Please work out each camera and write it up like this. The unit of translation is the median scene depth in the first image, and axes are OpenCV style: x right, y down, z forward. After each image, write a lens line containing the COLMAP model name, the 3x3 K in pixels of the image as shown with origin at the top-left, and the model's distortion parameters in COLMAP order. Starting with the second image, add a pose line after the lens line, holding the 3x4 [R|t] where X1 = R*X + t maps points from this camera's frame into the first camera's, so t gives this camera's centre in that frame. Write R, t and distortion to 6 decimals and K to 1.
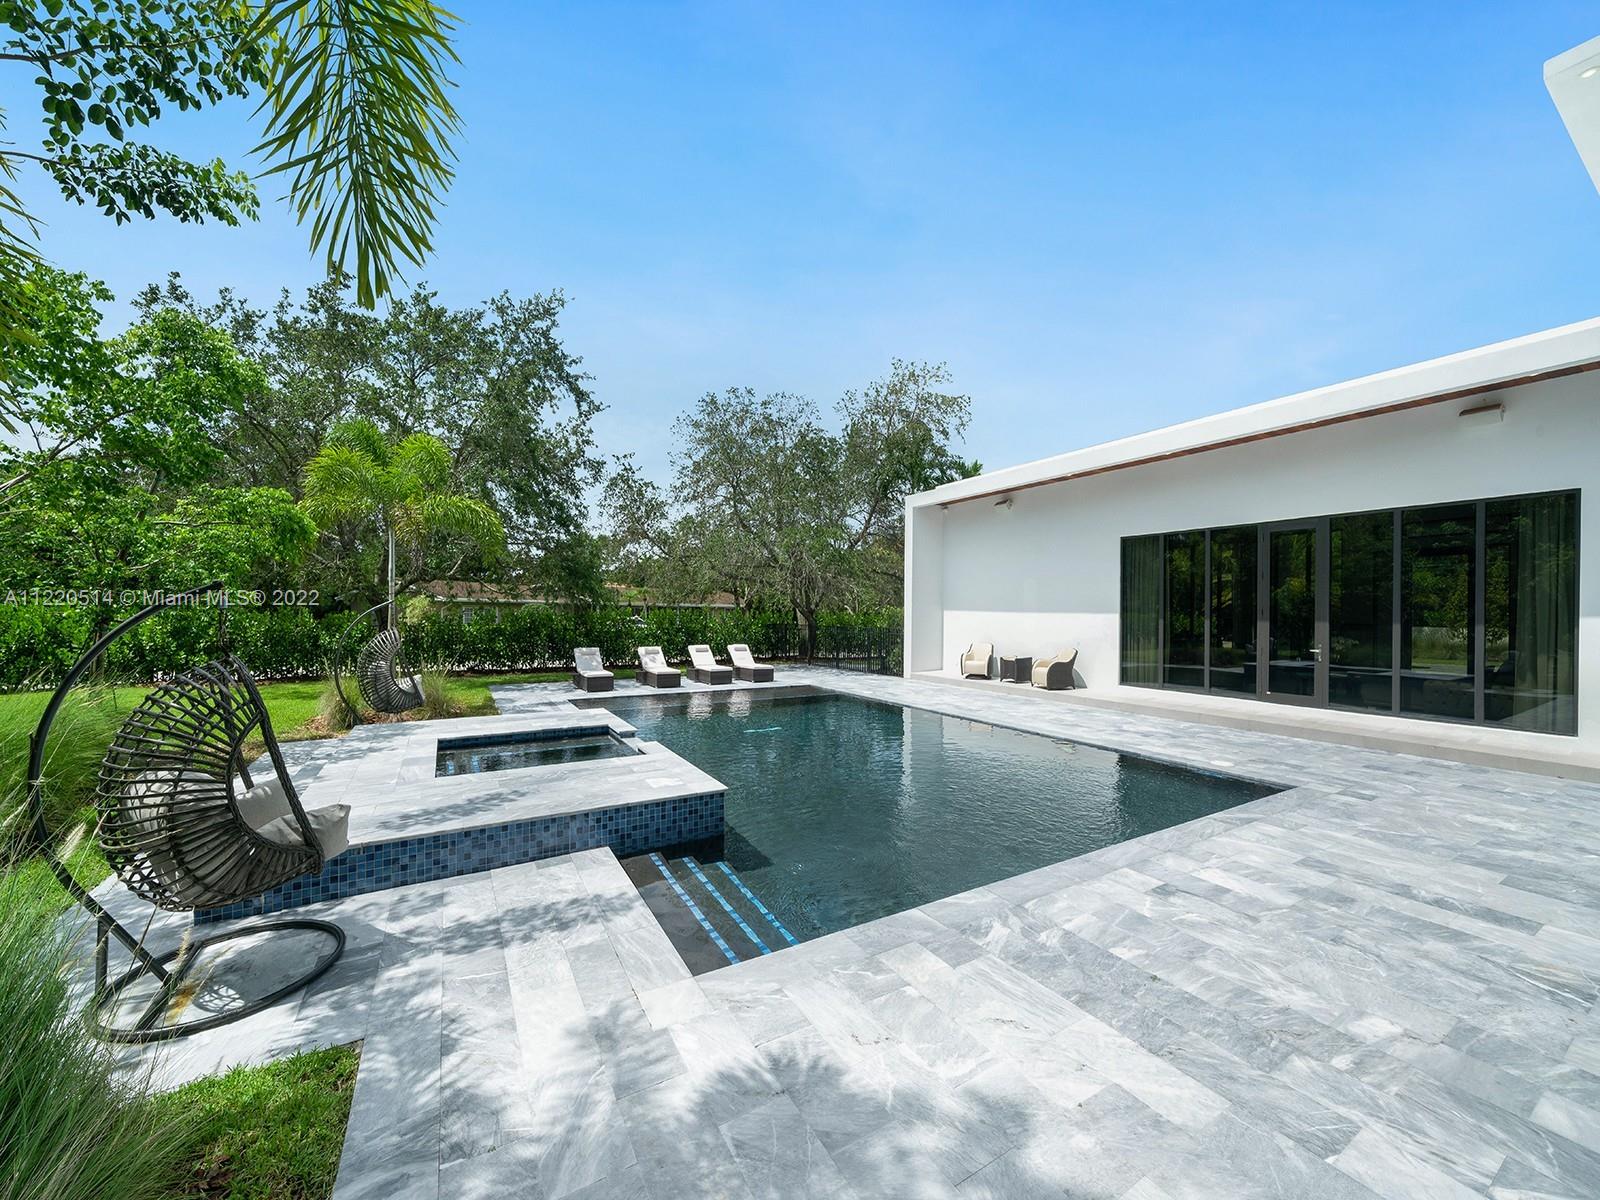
lens RADIAL K [[591.3, 0, 809.6], [0, 591.3, 610.4], [0, 0, 1]] dist [-0.000190, 0.000203]
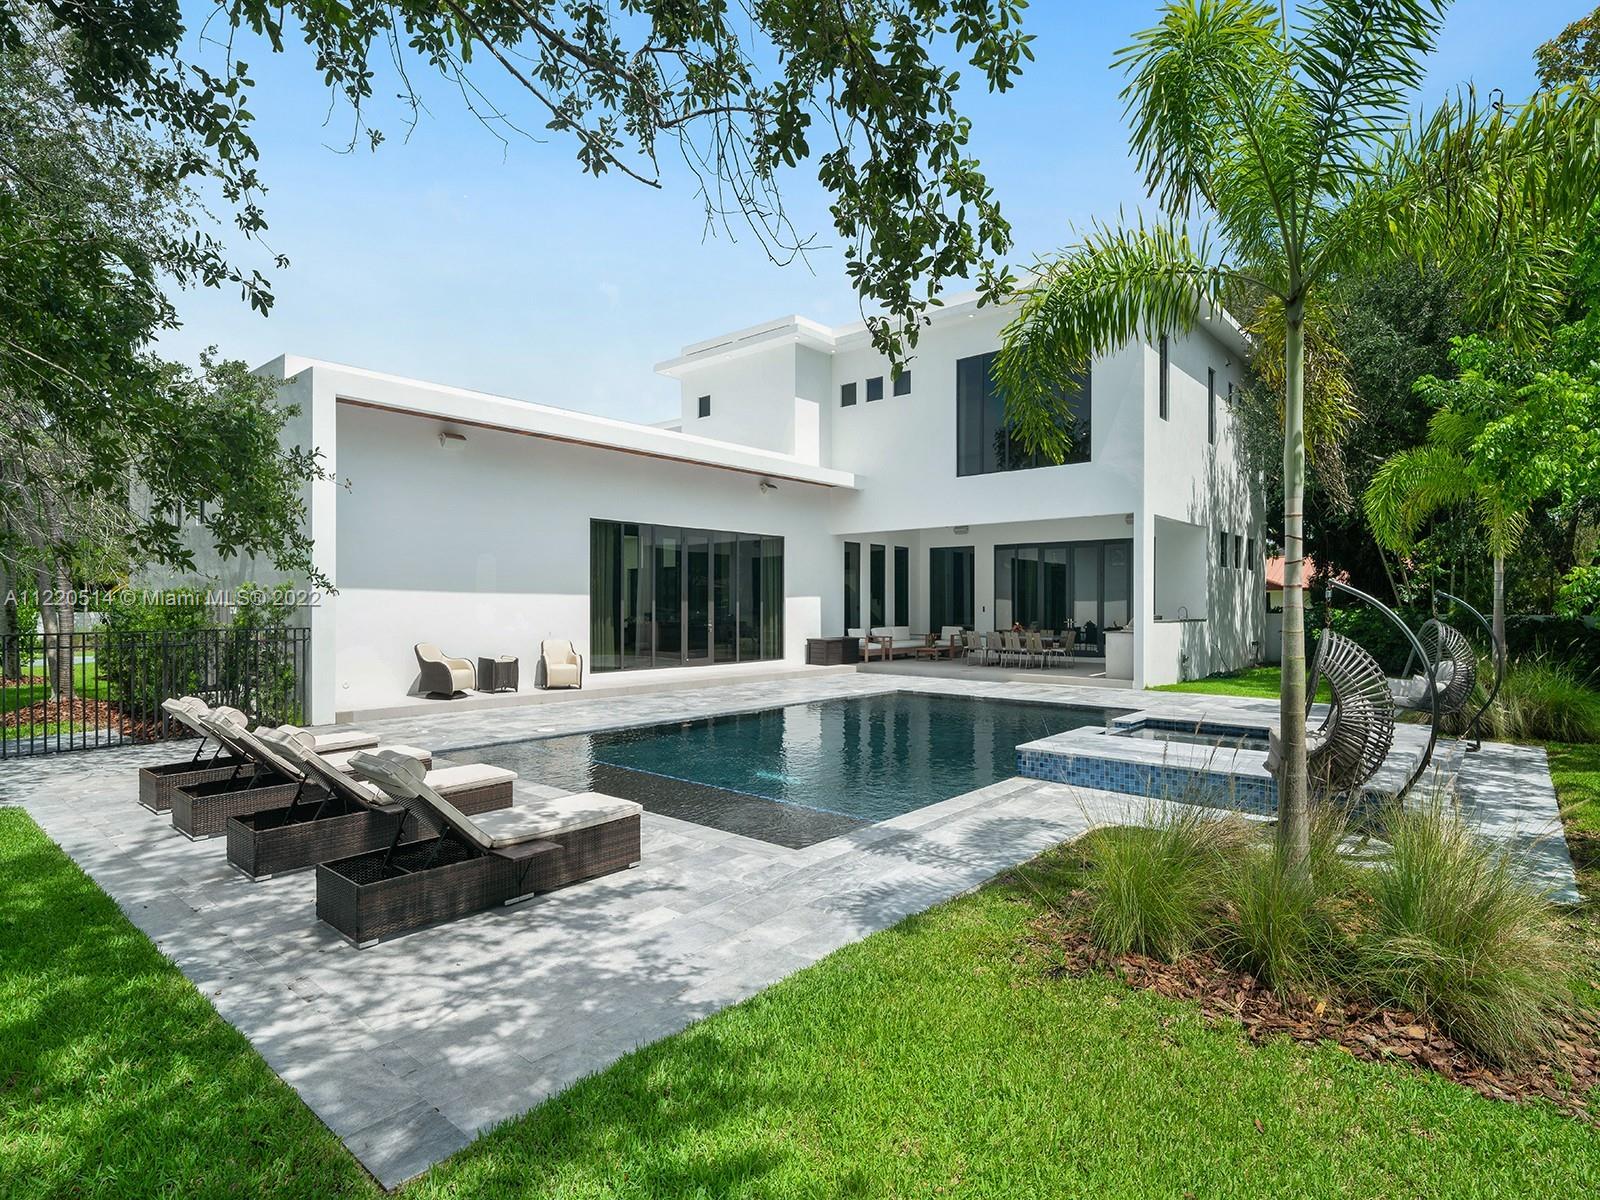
lens RADIAL K [[844.8, 0, 806.3], [0, 844.8, 602.9], [0, 0, 1]] dist [0.003930, 0.000092]
pose [[-0.302056, -0.001220, 0.953289, -1.476276], [-0.006342, 0.999980, -0.000729, 0.024949], [-0.953269, -0.006266, -0.302058, 1.800589]]
